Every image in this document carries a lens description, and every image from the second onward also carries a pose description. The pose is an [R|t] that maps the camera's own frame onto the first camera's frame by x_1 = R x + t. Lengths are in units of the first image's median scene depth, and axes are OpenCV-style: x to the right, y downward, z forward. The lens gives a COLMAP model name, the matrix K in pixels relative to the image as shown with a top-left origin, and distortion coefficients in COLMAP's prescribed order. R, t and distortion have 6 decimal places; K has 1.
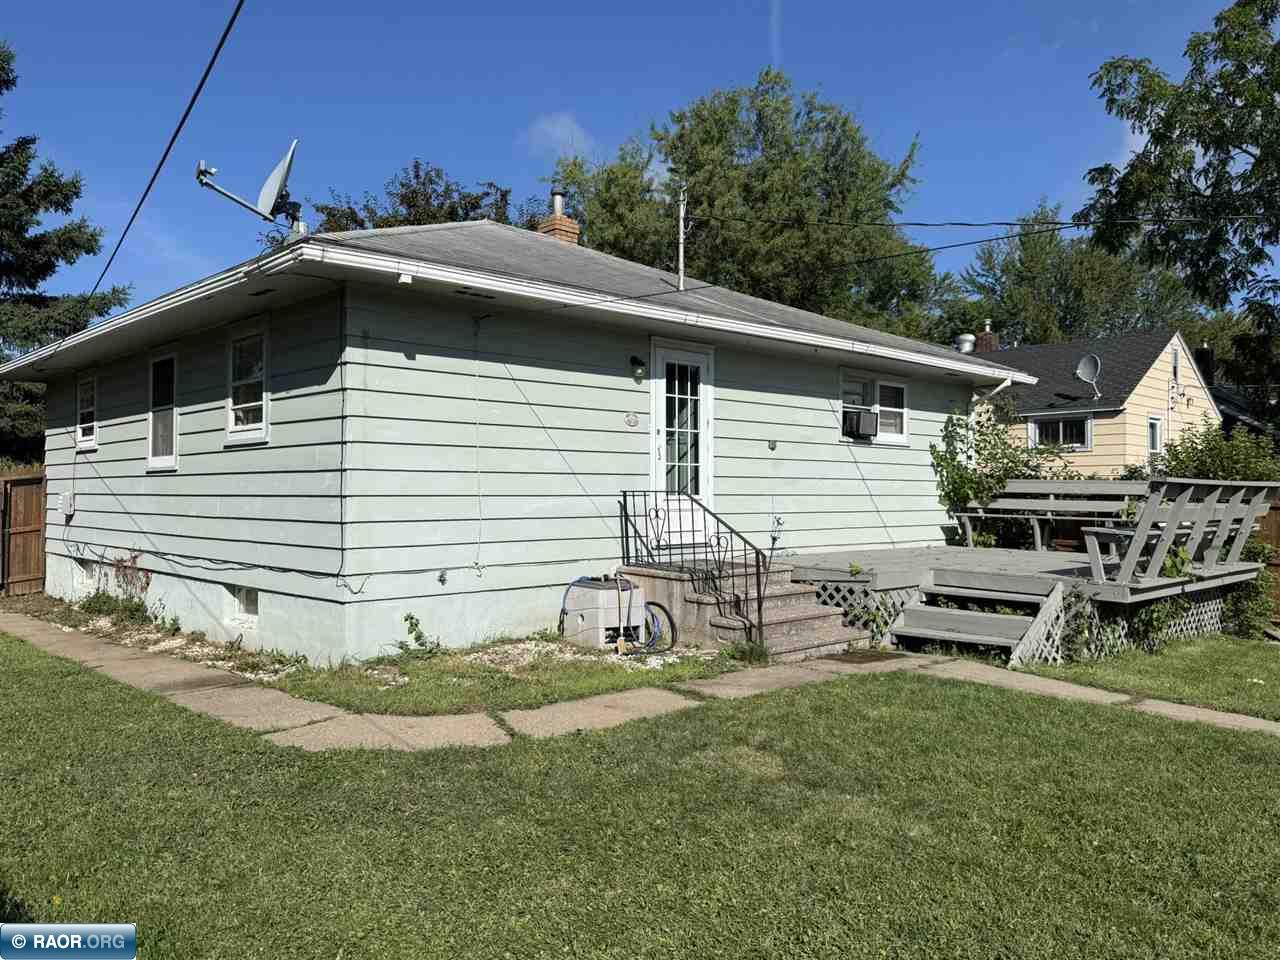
lens RADIAL K [[789.1, 0, 640.0], [0, 789.1, 480.0], [0, 0, 1]] dist [0.006718, -0.023617]
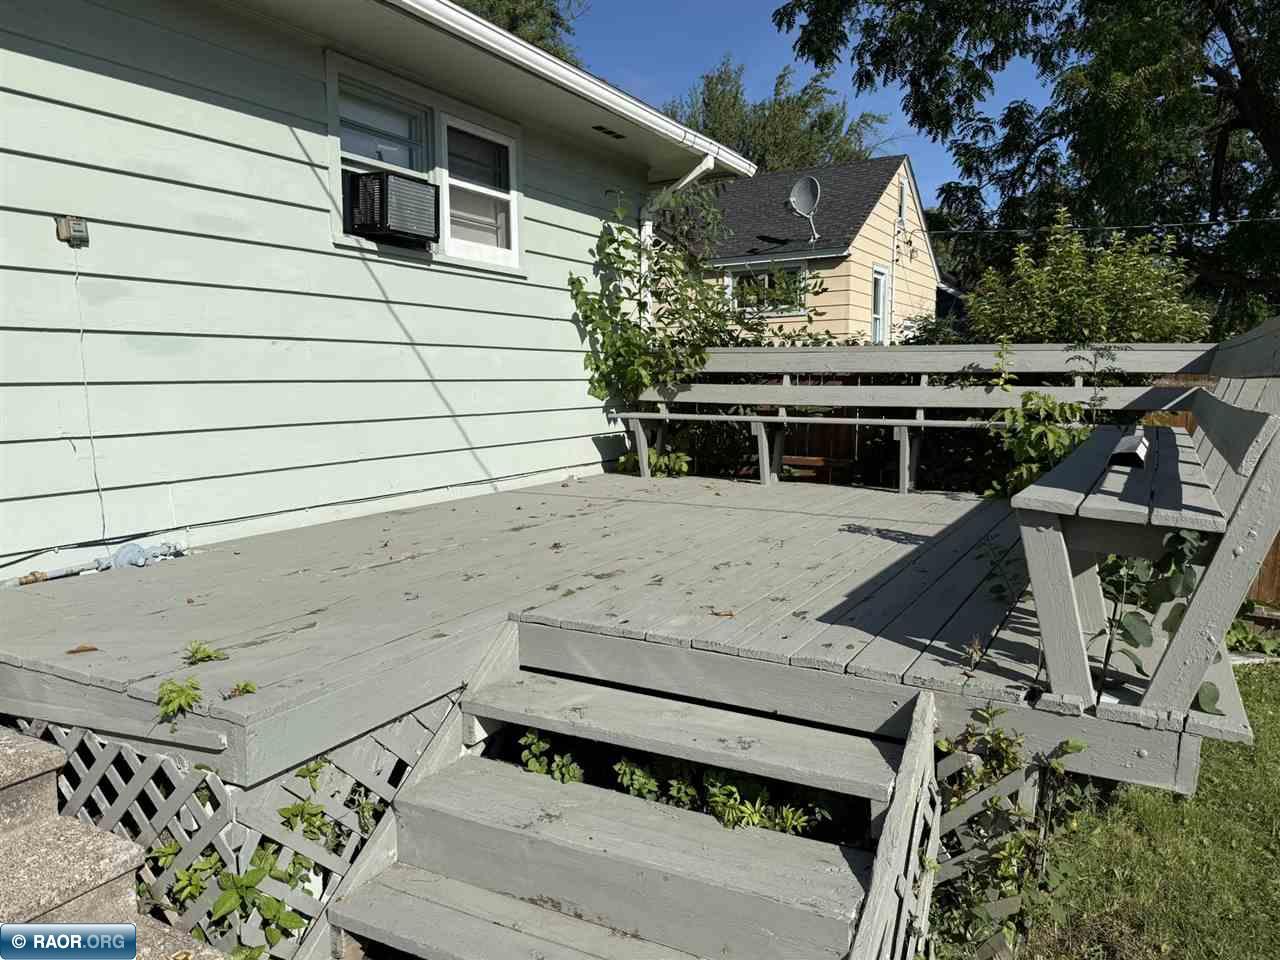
lens RADIAL K [[930.5, 0, 640.0], [0, 930.5, 480.0], [0, 0, 1]] dist [-0.000017, -0.002252]
pose [[0.928351, -0.051328, 0.368143, 0.183354], [0.005386, 0.992173, 0.124753, 0.009198], [-0.371665, -0.113831, 0.921362, 0.420567]]
